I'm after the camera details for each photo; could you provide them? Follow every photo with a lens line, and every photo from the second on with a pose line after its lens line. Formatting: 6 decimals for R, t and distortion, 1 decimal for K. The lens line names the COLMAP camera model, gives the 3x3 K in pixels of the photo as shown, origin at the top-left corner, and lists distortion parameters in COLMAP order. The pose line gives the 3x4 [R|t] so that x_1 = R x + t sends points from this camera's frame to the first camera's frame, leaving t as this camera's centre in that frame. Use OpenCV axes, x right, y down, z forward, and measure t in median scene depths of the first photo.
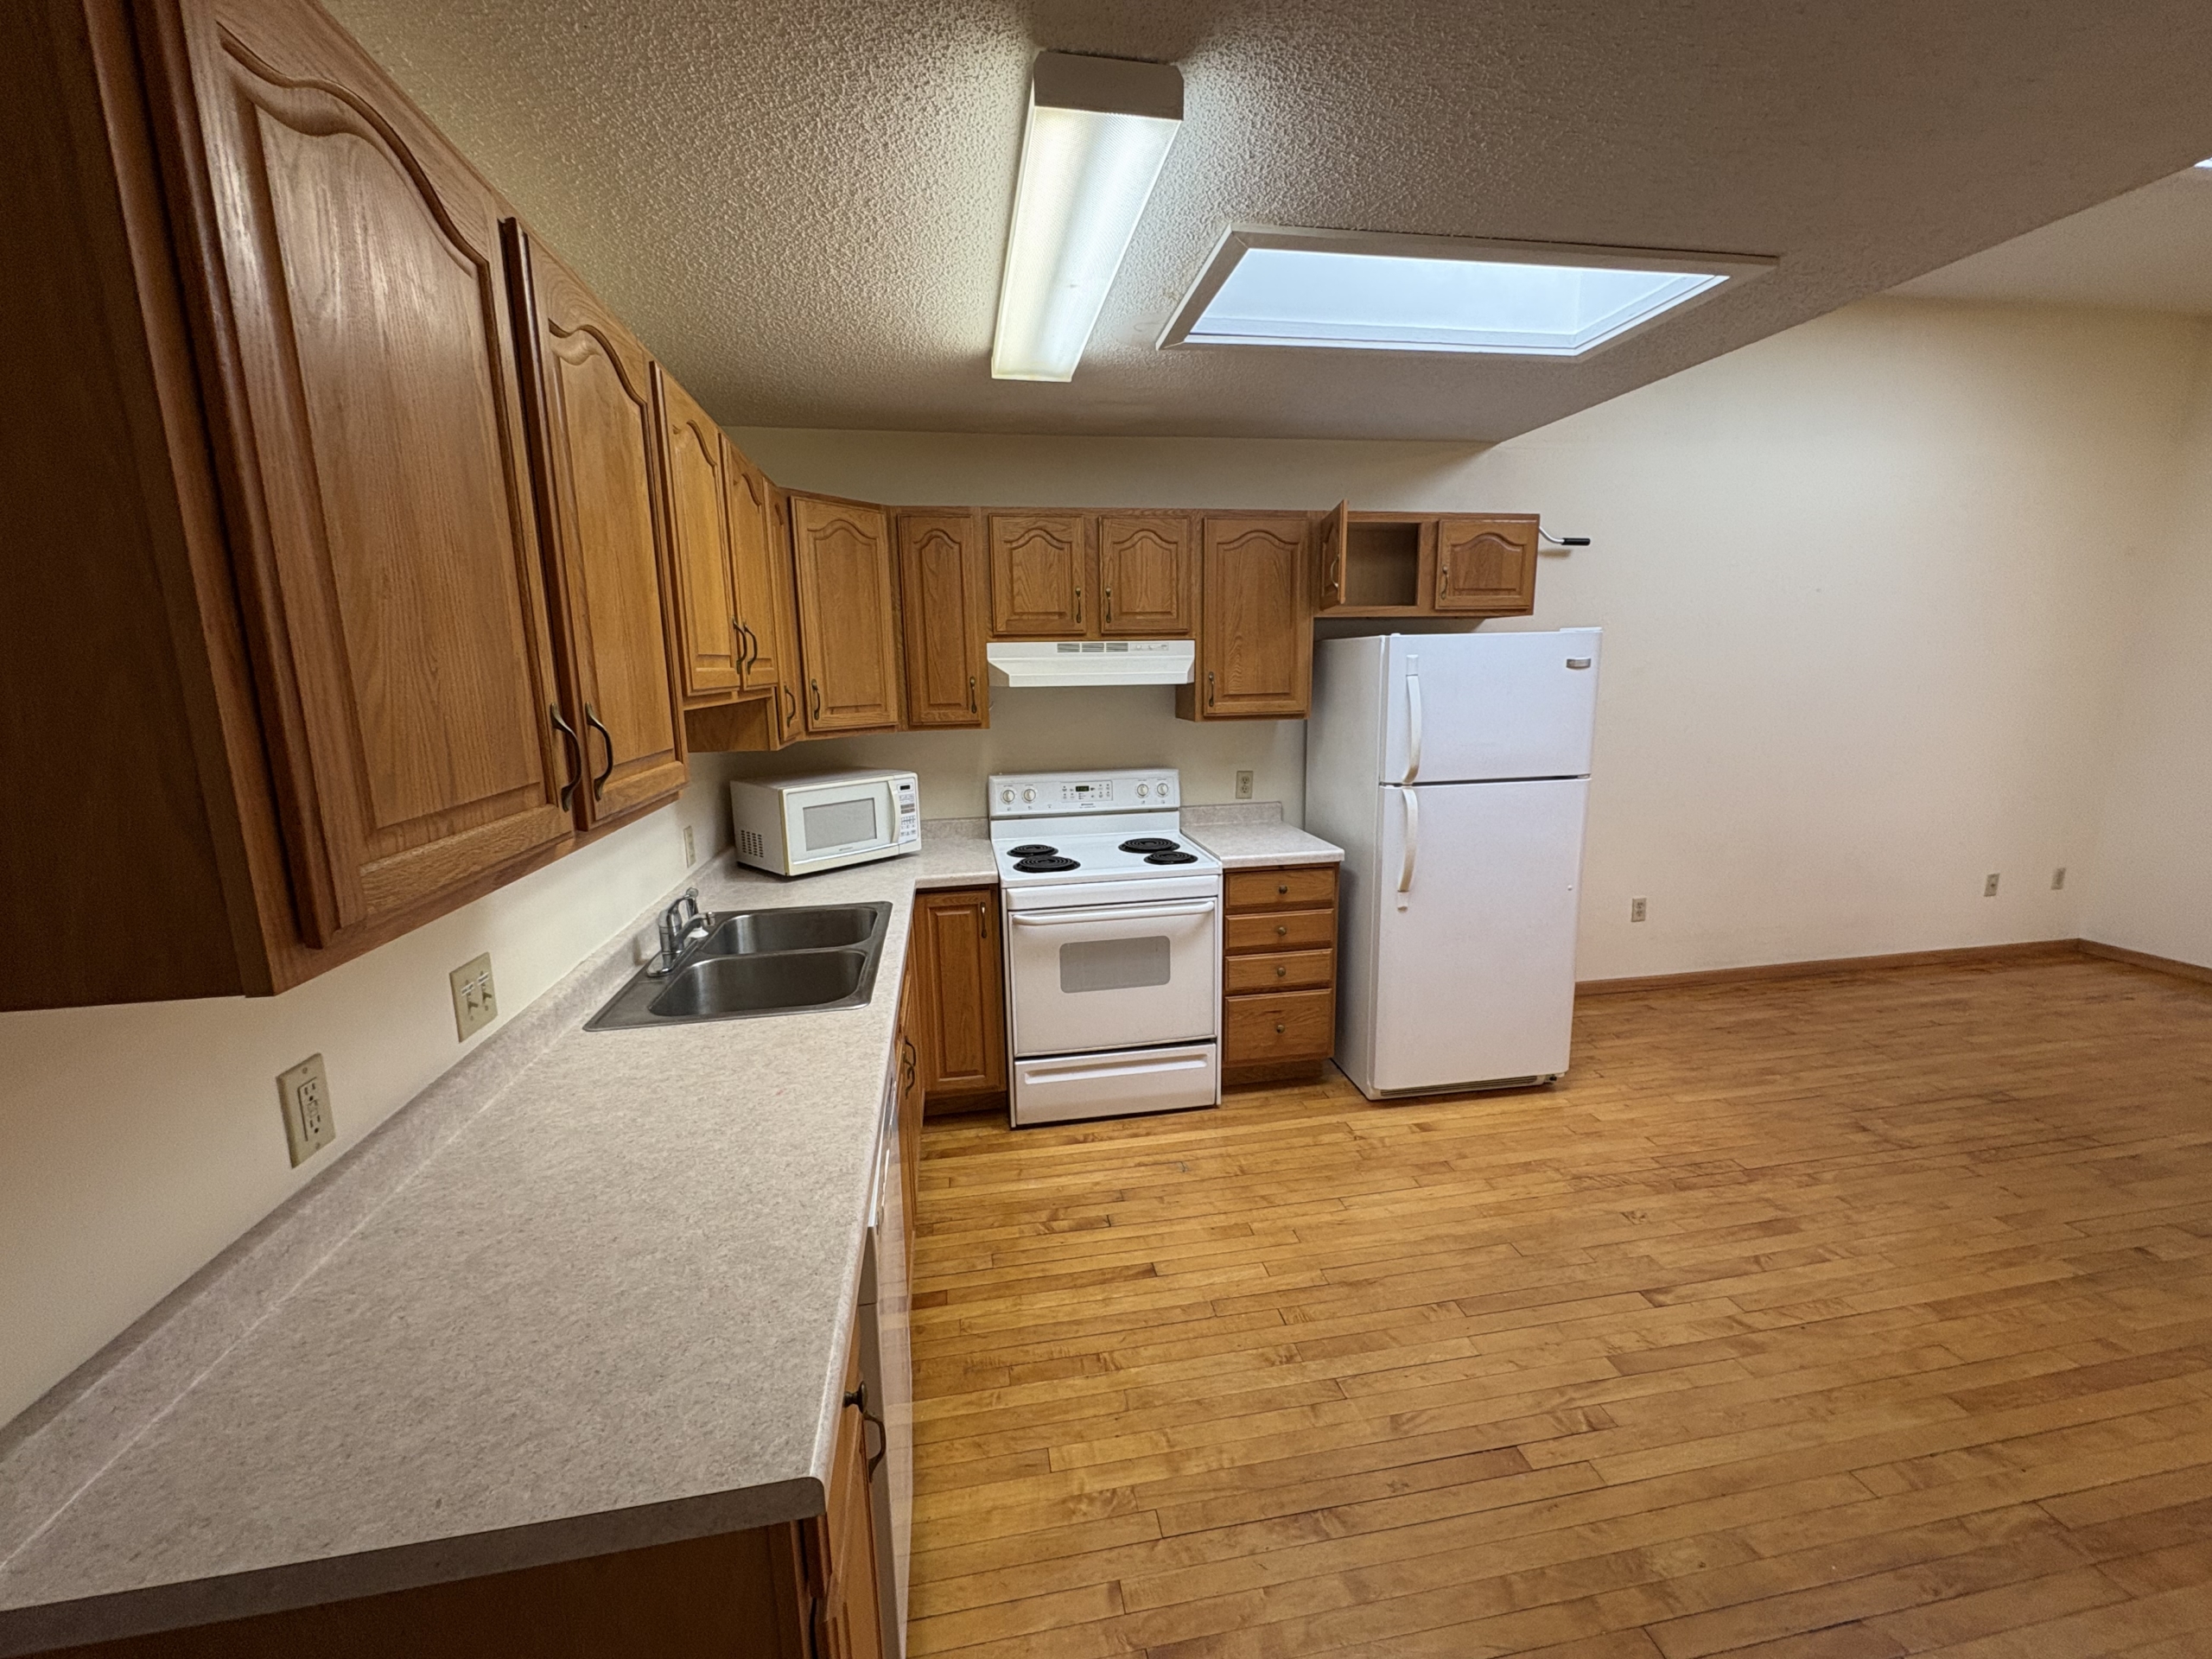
lens RADIAL K [[881.7, 0, 1102.7], [0, 881.7, 823.7], [0, 0, 1]] dist [0.000724, -0.000082]
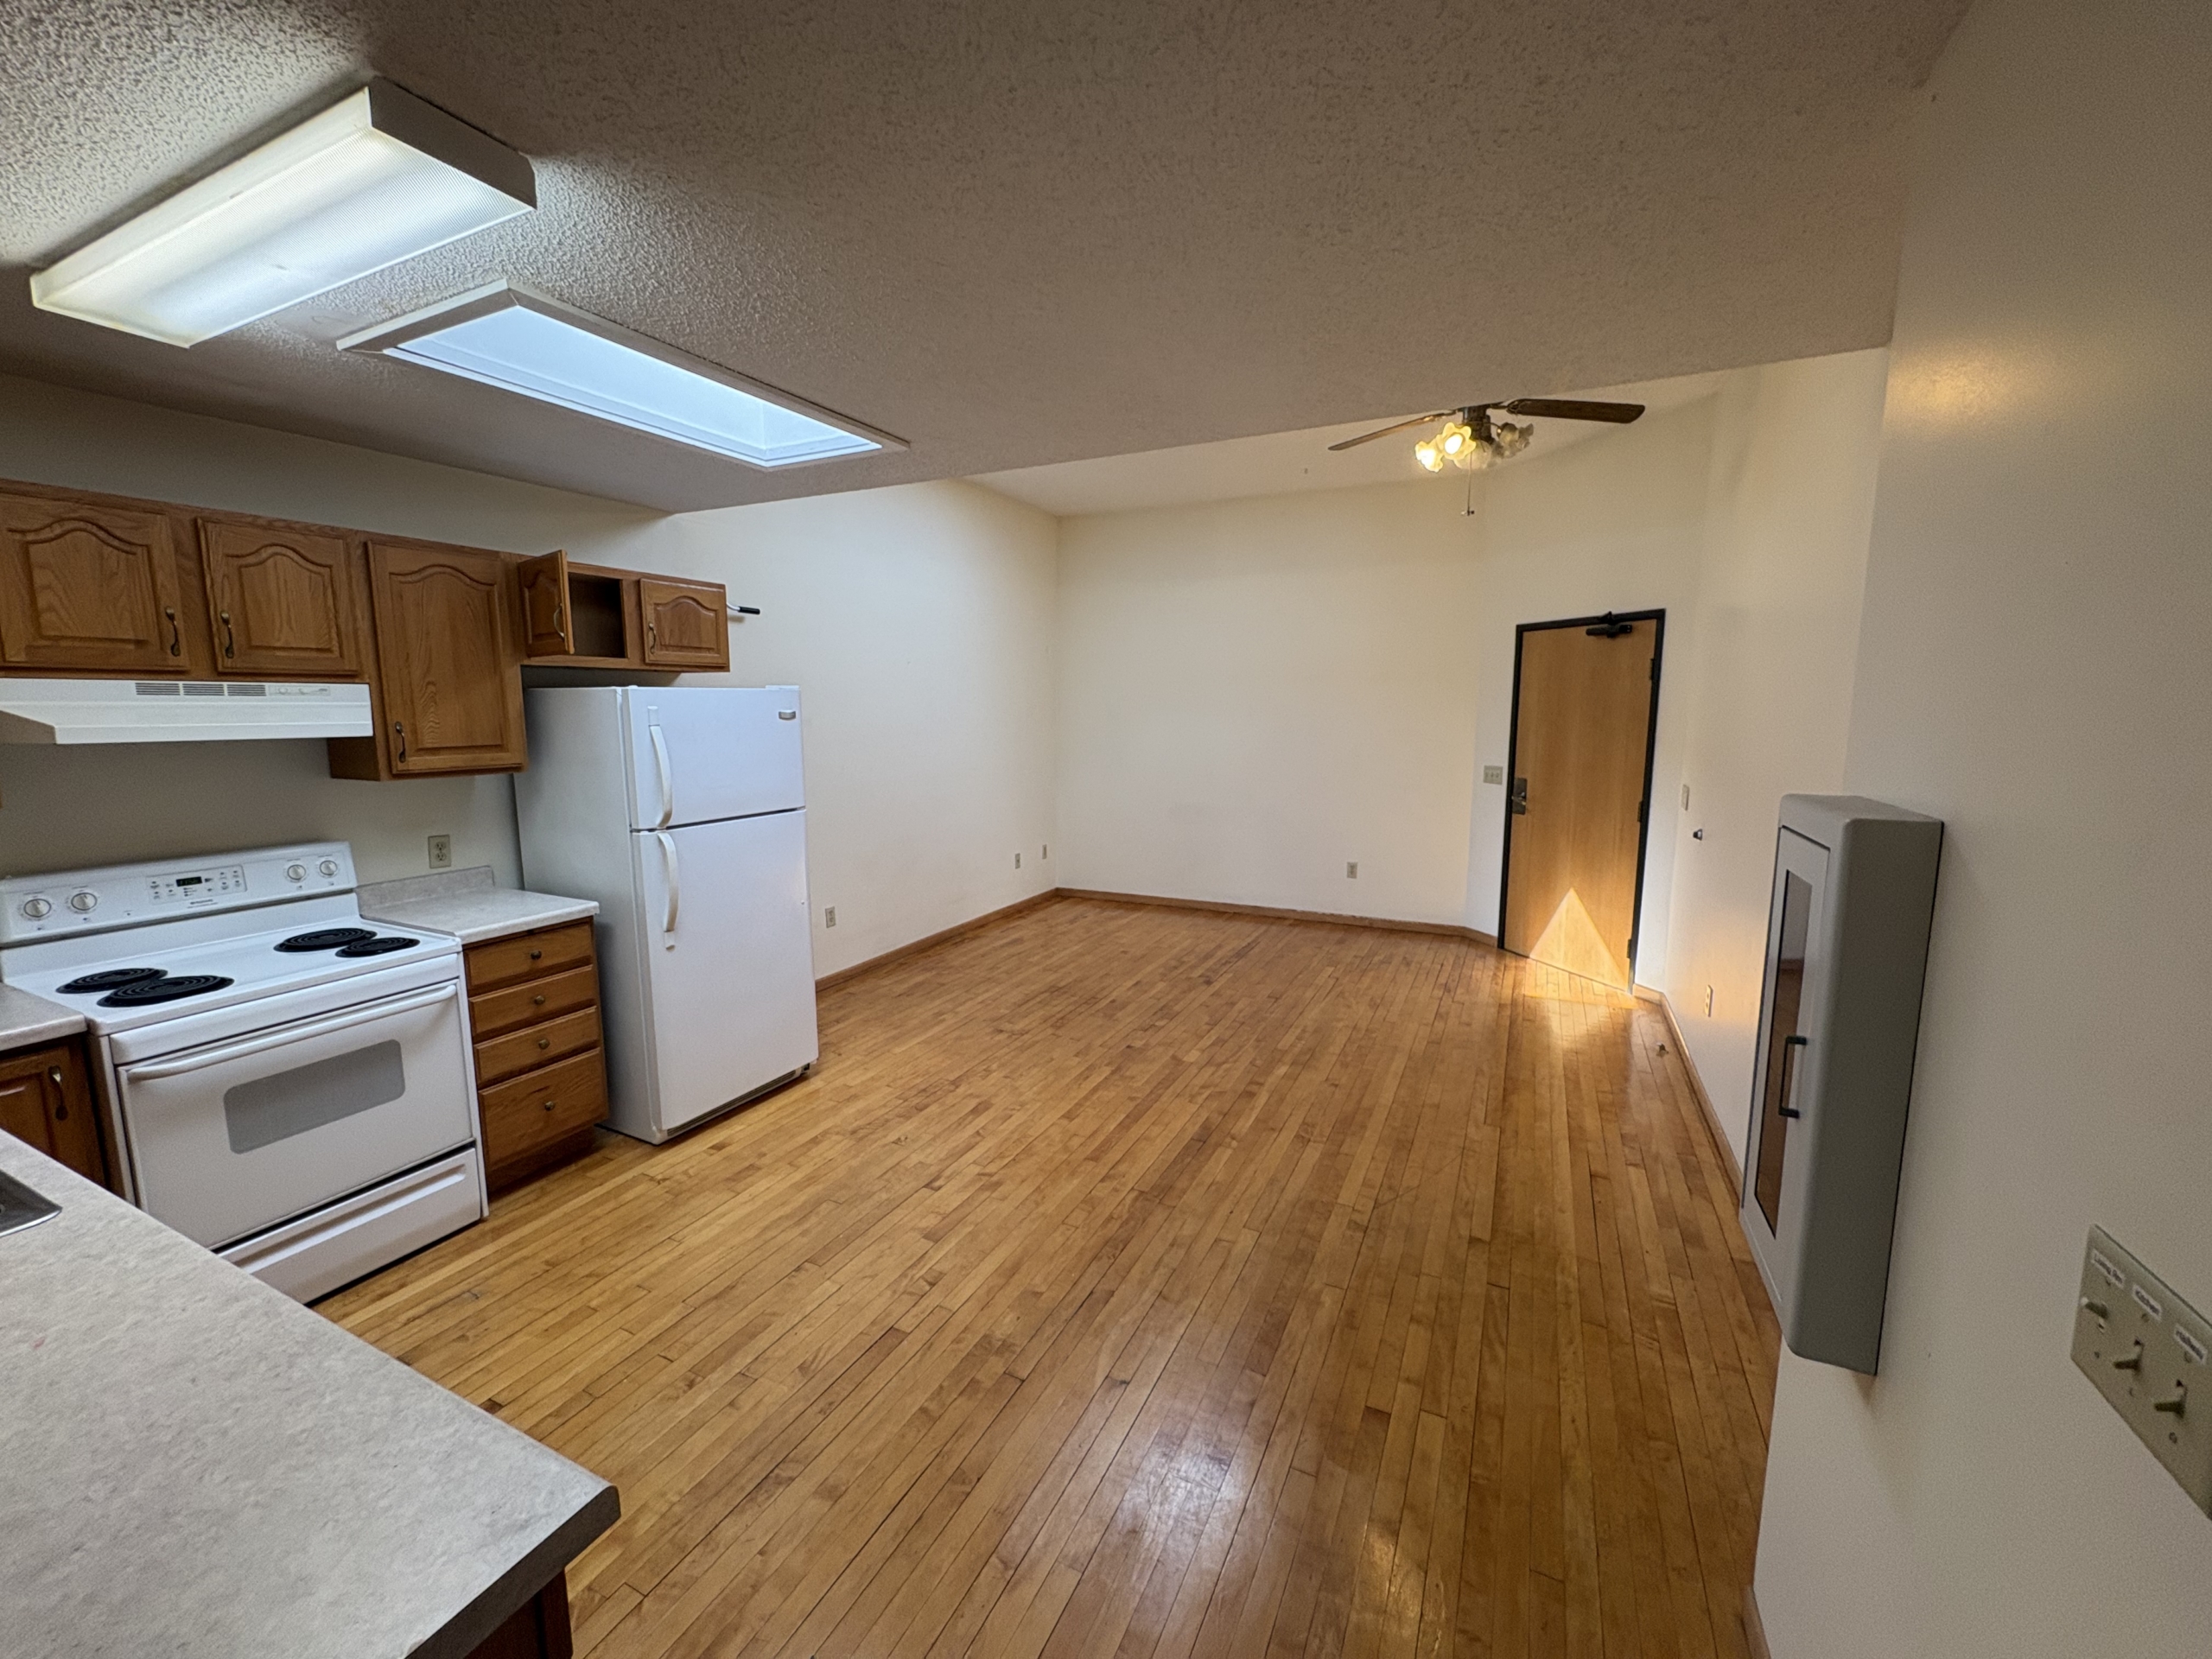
lens RADIAL K [[883.3, 0, 1105.0], [0, 883.3, 824.0], [0, 0, 1]] dist [-0.000943, -0.000223]
pose [[0.585000, -0.092654, 0.805723, -0.181195], [0.135346, 0.990675, 0.015653, 0.004544], [-0.799660, 0.099895, 0.592085, -0.042203]]
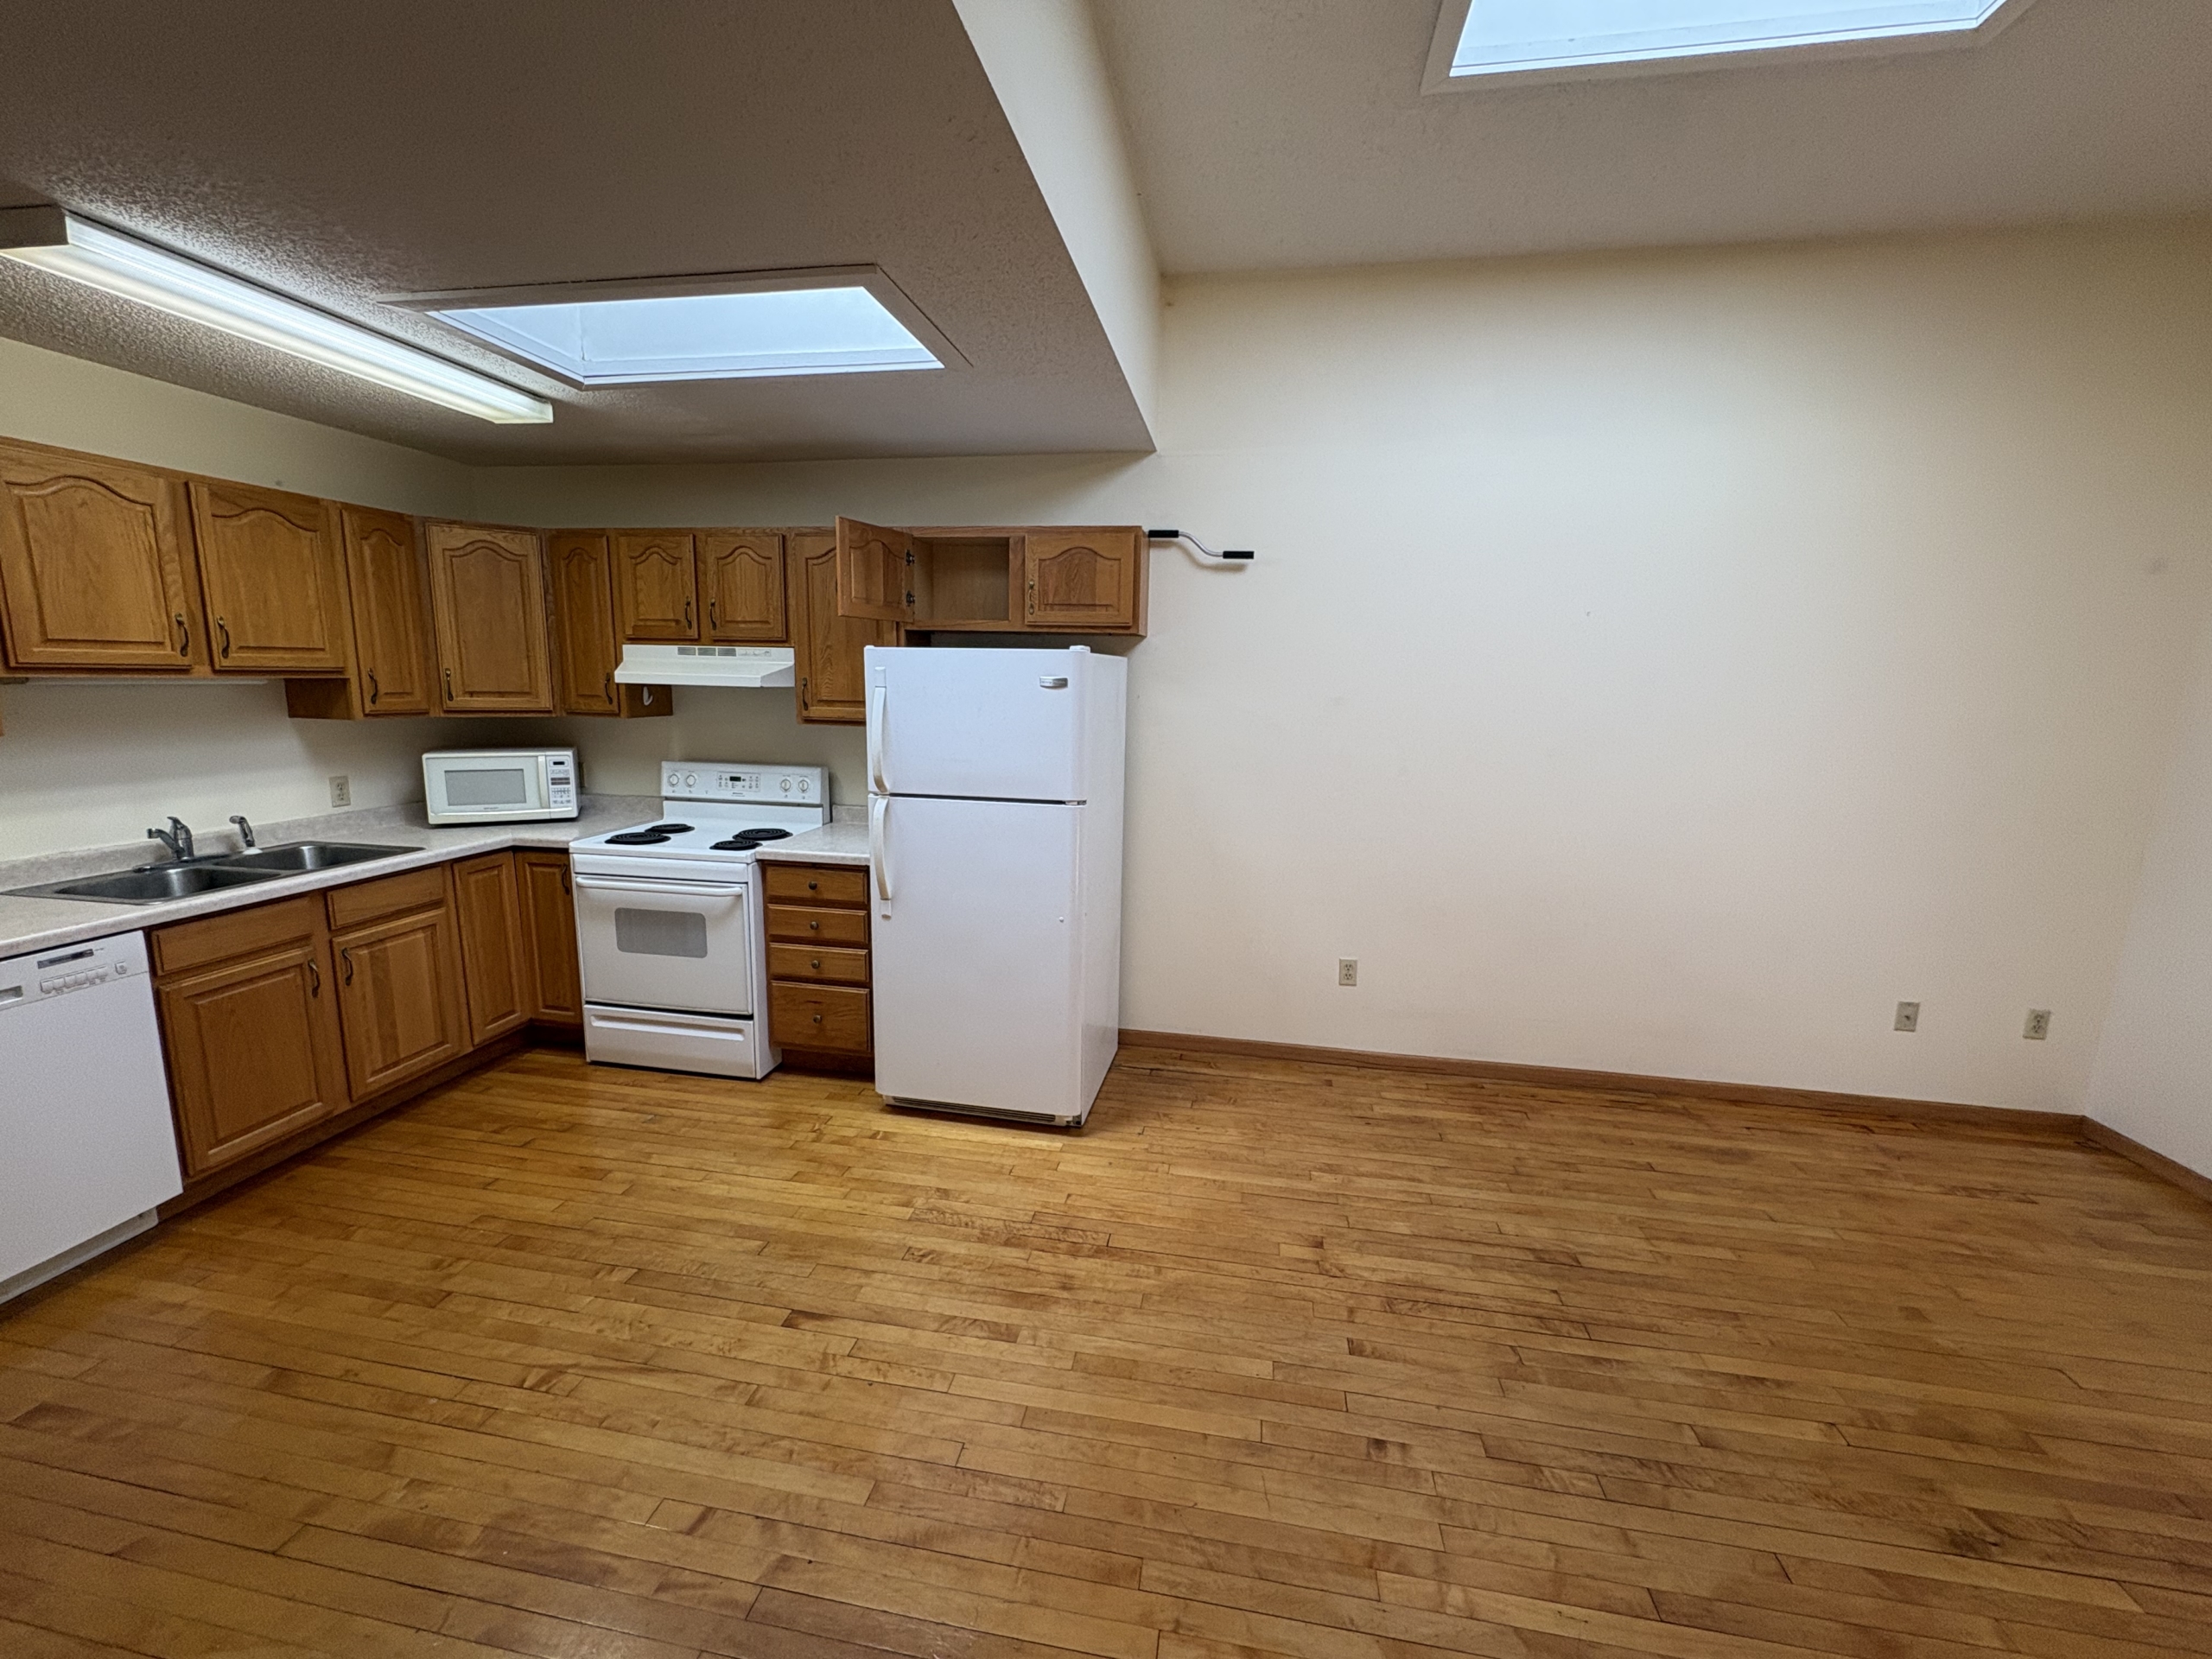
lens RADIAL K [[881.7, 0, 1102.7], [0, 881.7, 823.7], [0, 0, 1]] dist [0.000724, -0.000082]
pose [[0.939722, 0.095237, -0.328410, 0.870048], [-0.099996, 0.994985, 0.002408, -0.036189], [0.326992, 0.030577, 0.944532, 0.116313]]
